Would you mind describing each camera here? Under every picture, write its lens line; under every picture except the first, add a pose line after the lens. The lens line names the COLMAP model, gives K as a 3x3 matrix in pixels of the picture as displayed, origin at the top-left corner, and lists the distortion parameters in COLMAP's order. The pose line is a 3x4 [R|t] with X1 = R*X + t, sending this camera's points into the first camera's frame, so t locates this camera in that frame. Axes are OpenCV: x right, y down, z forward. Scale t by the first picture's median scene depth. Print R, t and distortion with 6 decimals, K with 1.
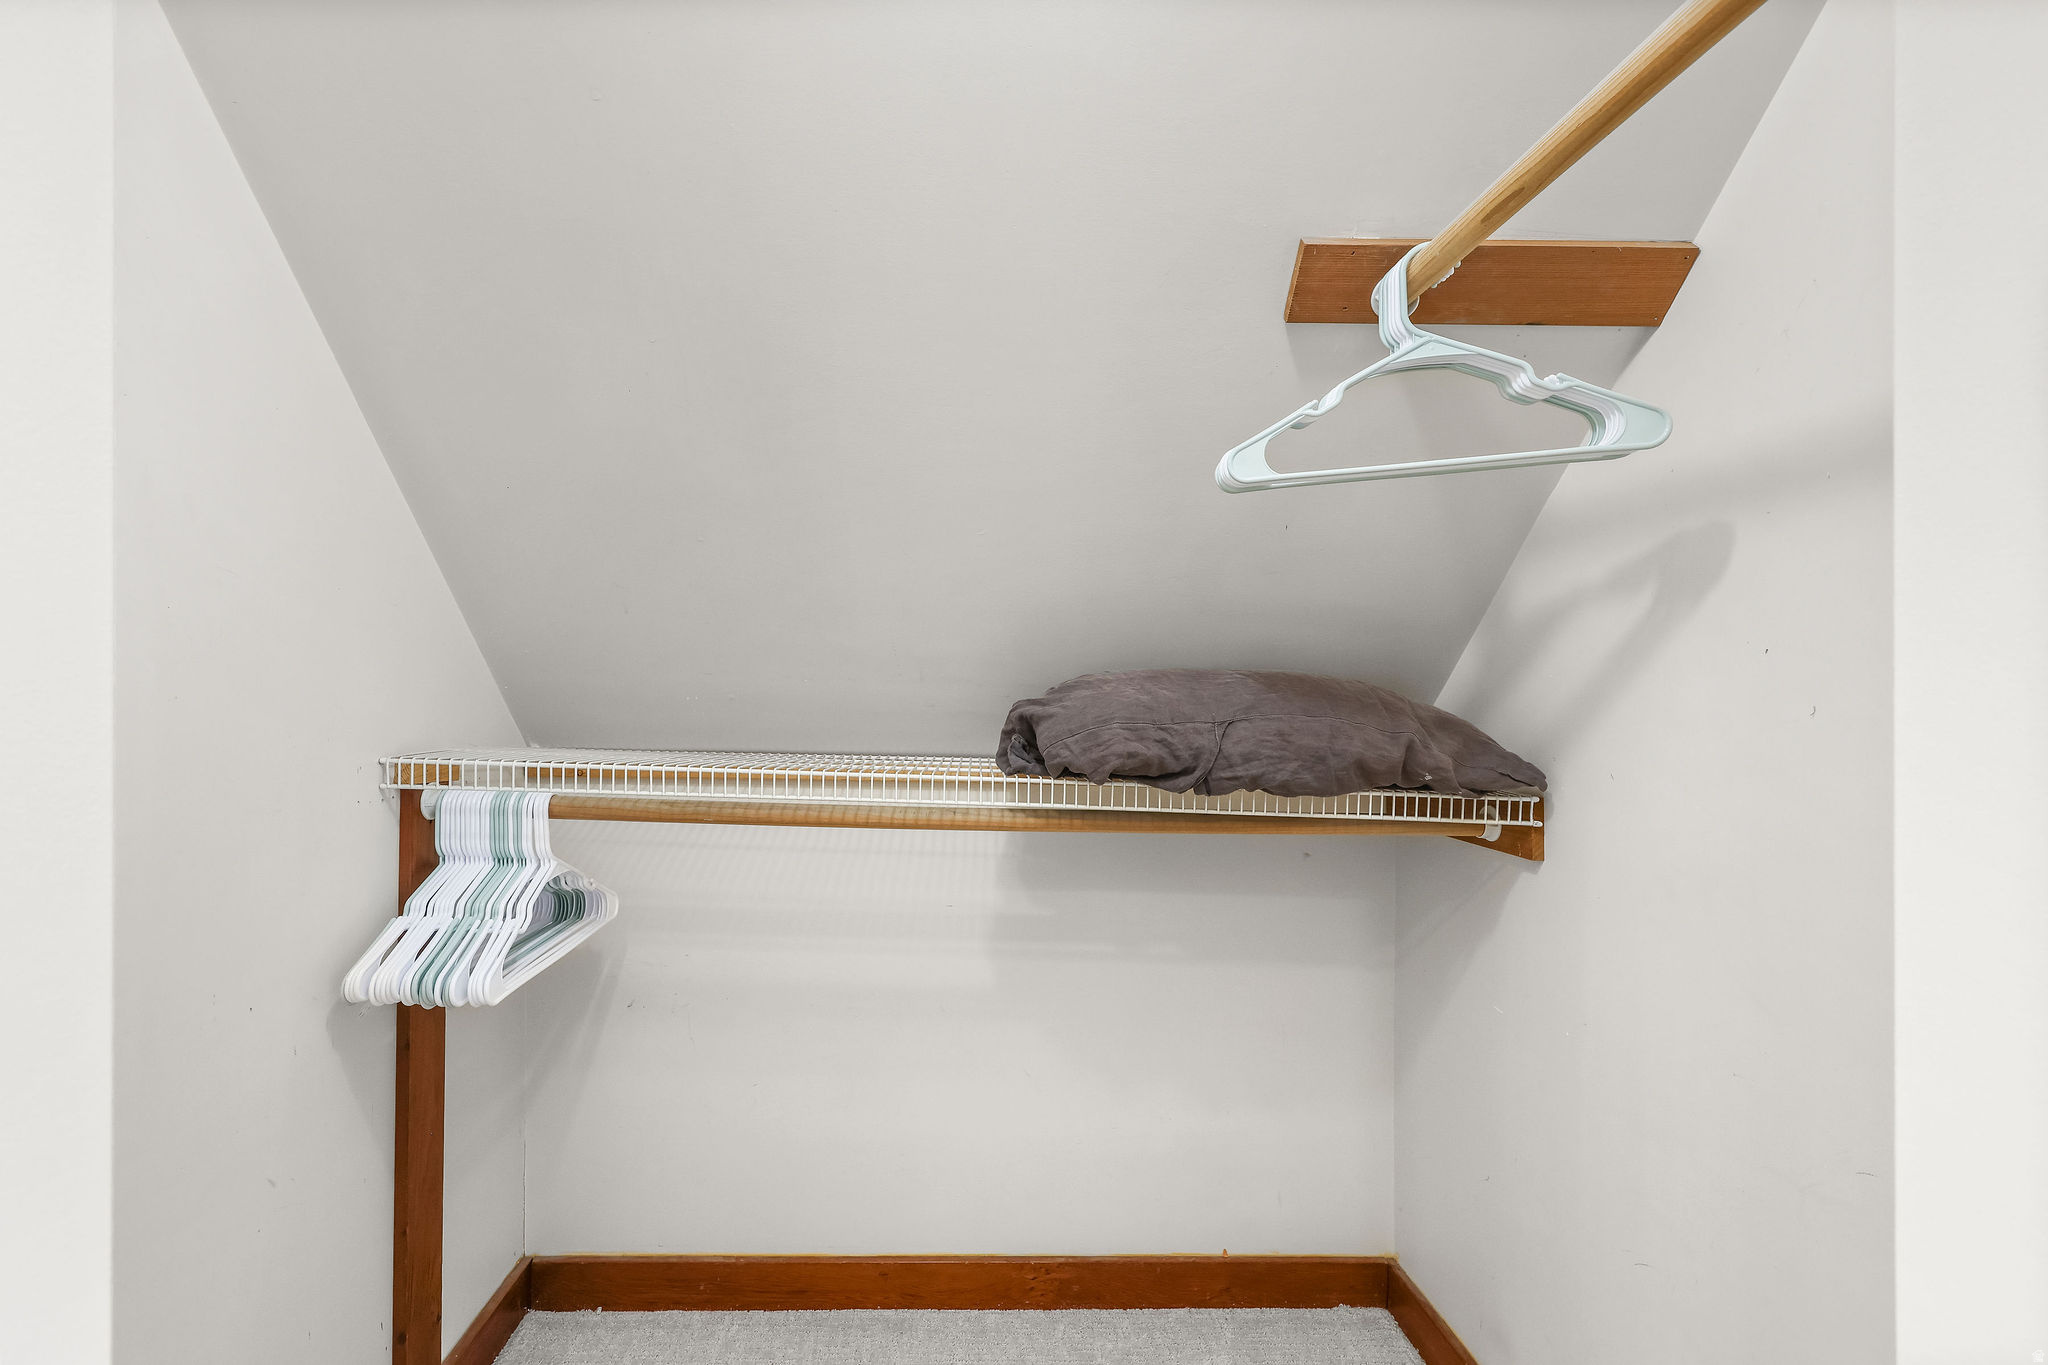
lens RADIAL K [[928.7, 0, 1013.9], [0, 928.7, 687.2], [0, 0, 1]] dist [0.000692, 0.000113]
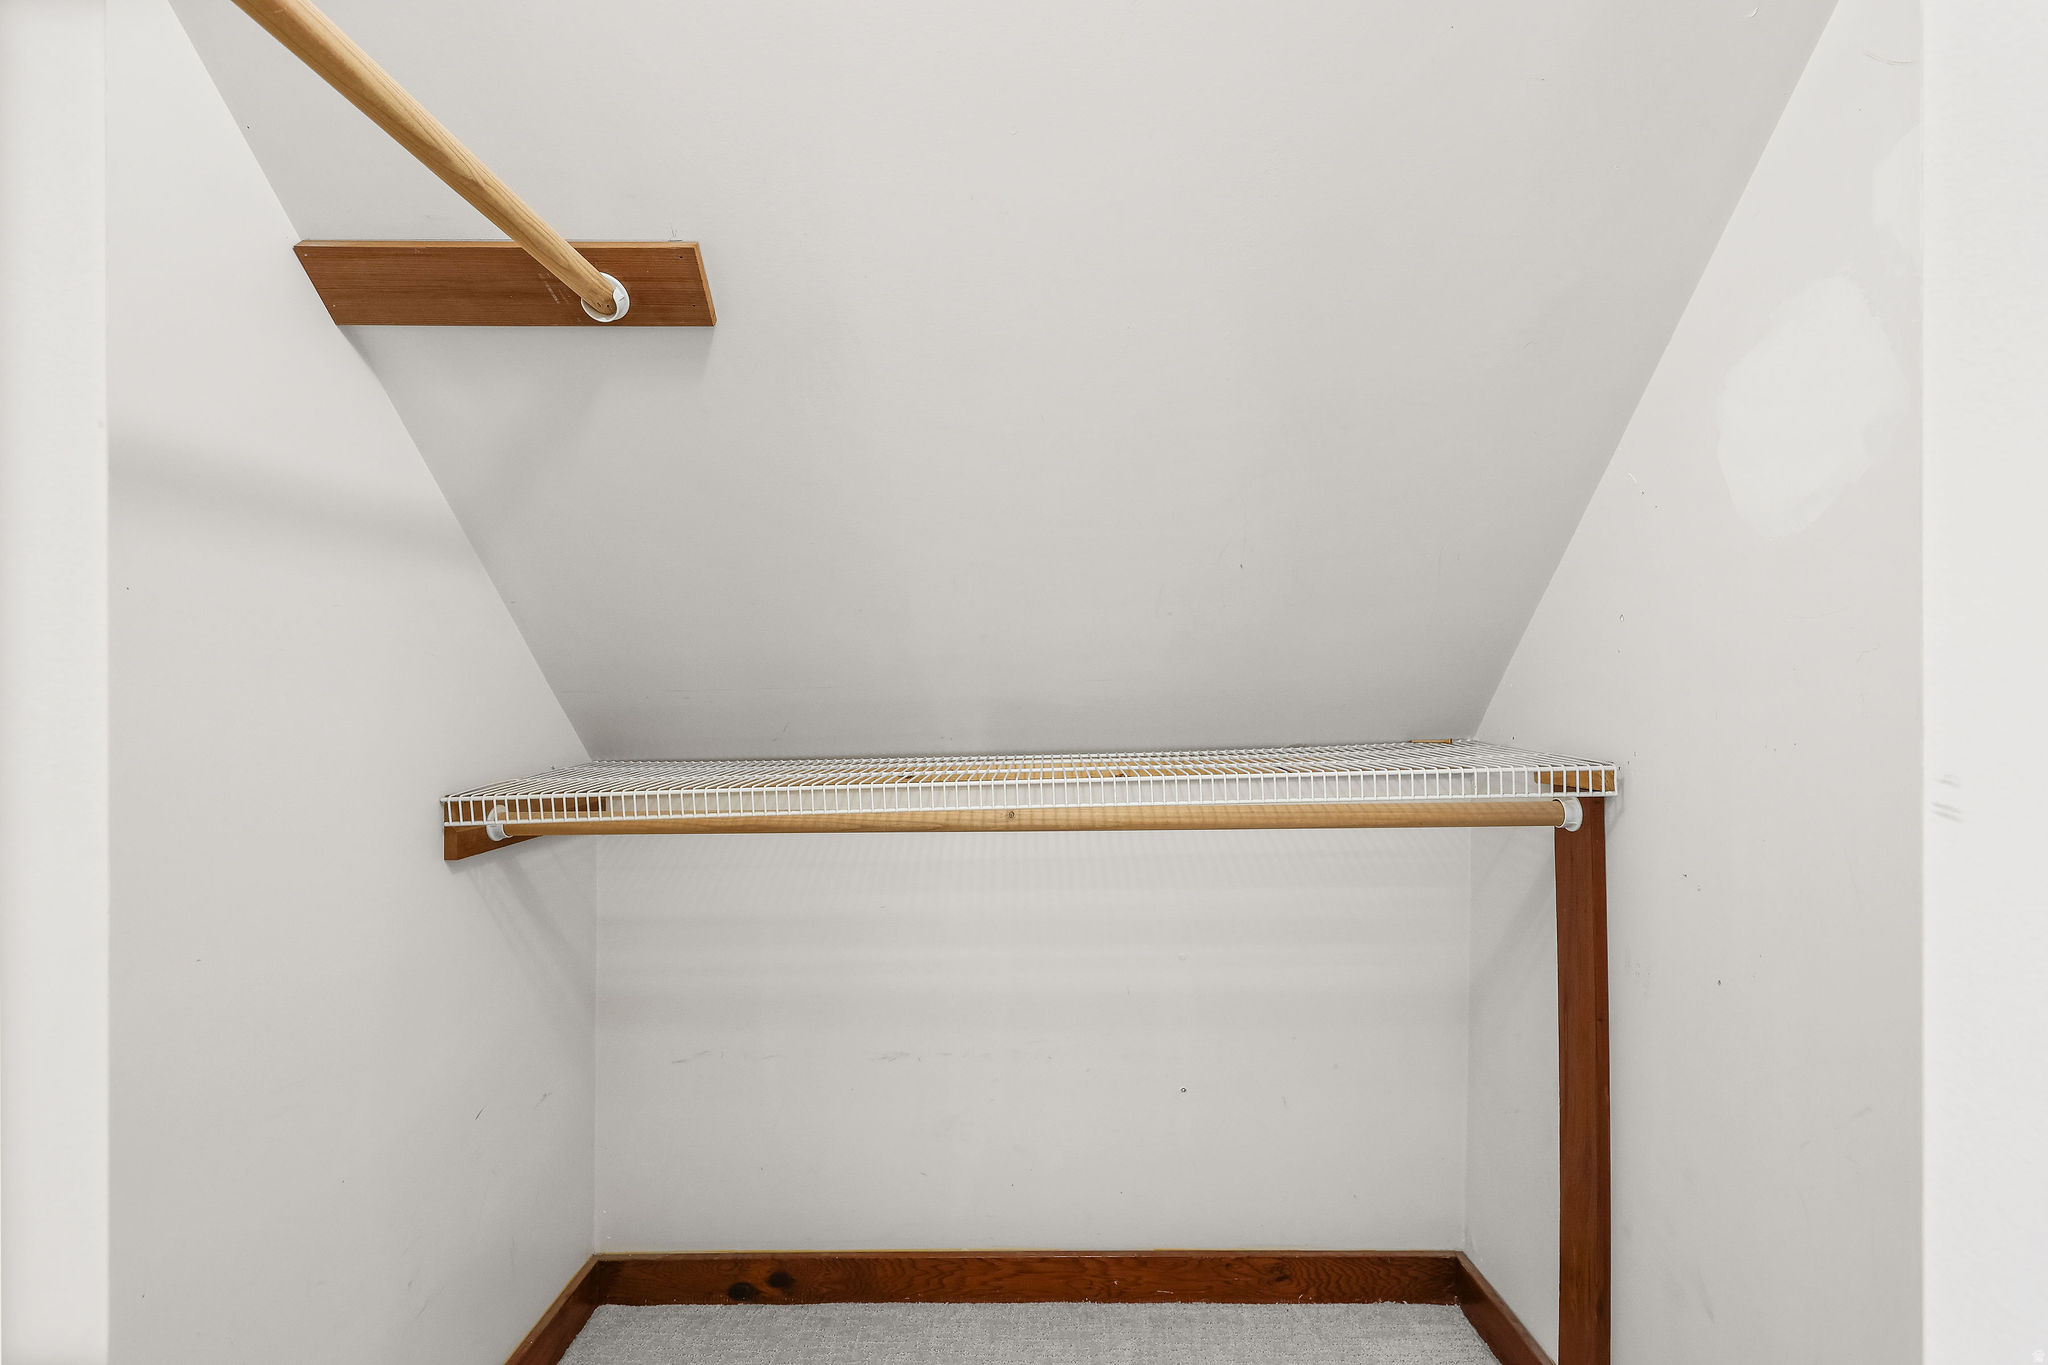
lens RADIAL K [[936.9, 0, 1020.3], [0, 936.9, 721.8], [0, 0, 1]] dist [0.000886, -0.000056]
pose [[0.991483, -0.067829, -0.111177, 0.119319], [0.071650, 0.996956, 0.030736, 0.004810], [0.108754, -0.038440, 0.993325, 0.007864]]
